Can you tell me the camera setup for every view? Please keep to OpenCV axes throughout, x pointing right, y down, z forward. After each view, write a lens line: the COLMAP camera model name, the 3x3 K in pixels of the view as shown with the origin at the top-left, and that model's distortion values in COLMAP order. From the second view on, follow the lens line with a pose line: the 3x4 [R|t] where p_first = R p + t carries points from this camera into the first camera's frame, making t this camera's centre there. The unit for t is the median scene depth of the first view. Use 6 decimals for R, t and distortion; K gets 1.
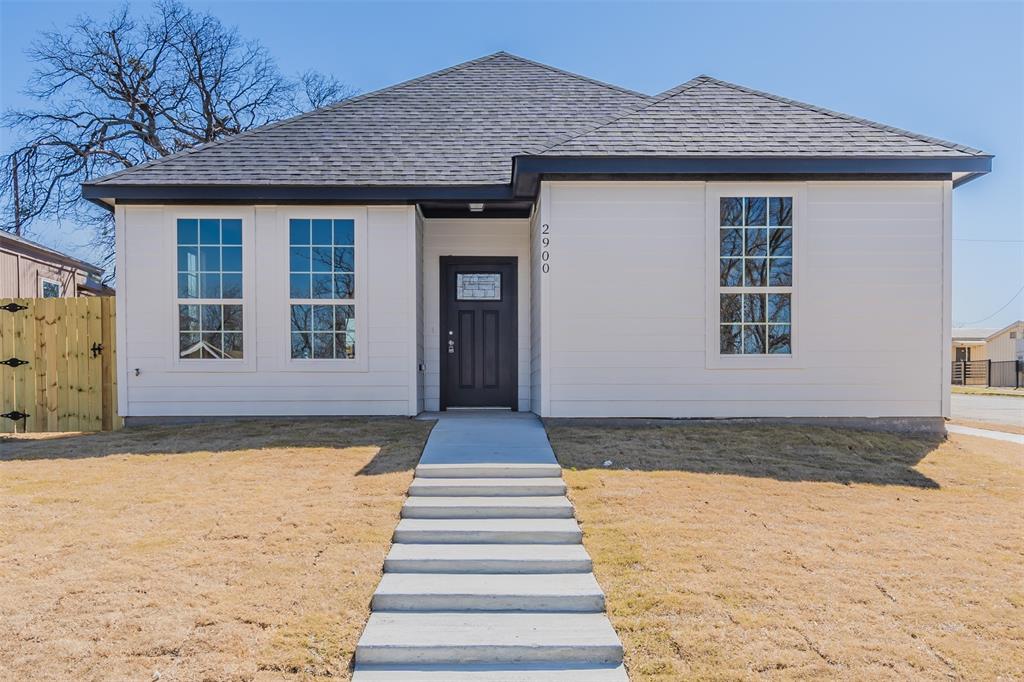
lens RADIAL K [[948.8, 0, 512.0], [0, 948.8, 341.0], [0, 0, 1]] dist [0.013487, 0.004031]
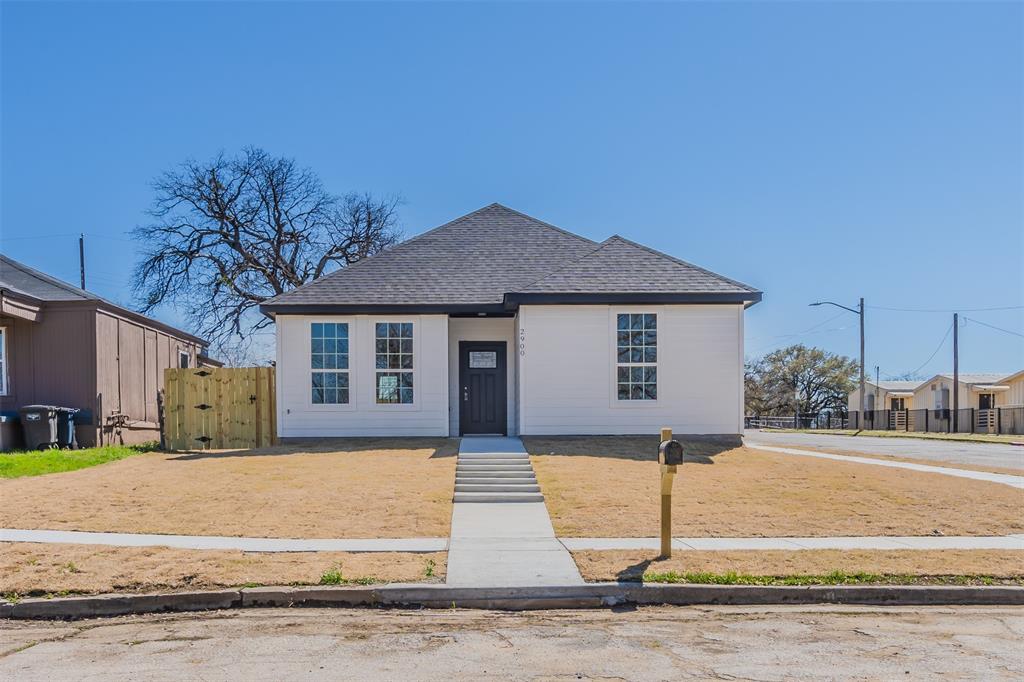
lens RADIAL K [[948.8, 0, 512.0], [0, 948.8, 341.0], [0, 0, 1]] dist [0.013487, 0.004031]
pose [[0.999909, -0.002218, 0.013320, -0.006940], [0.002948, 0.998481, -0.055024, 0.000545], [-0.013177, 0.055058, 0.998396, -0.666691]]
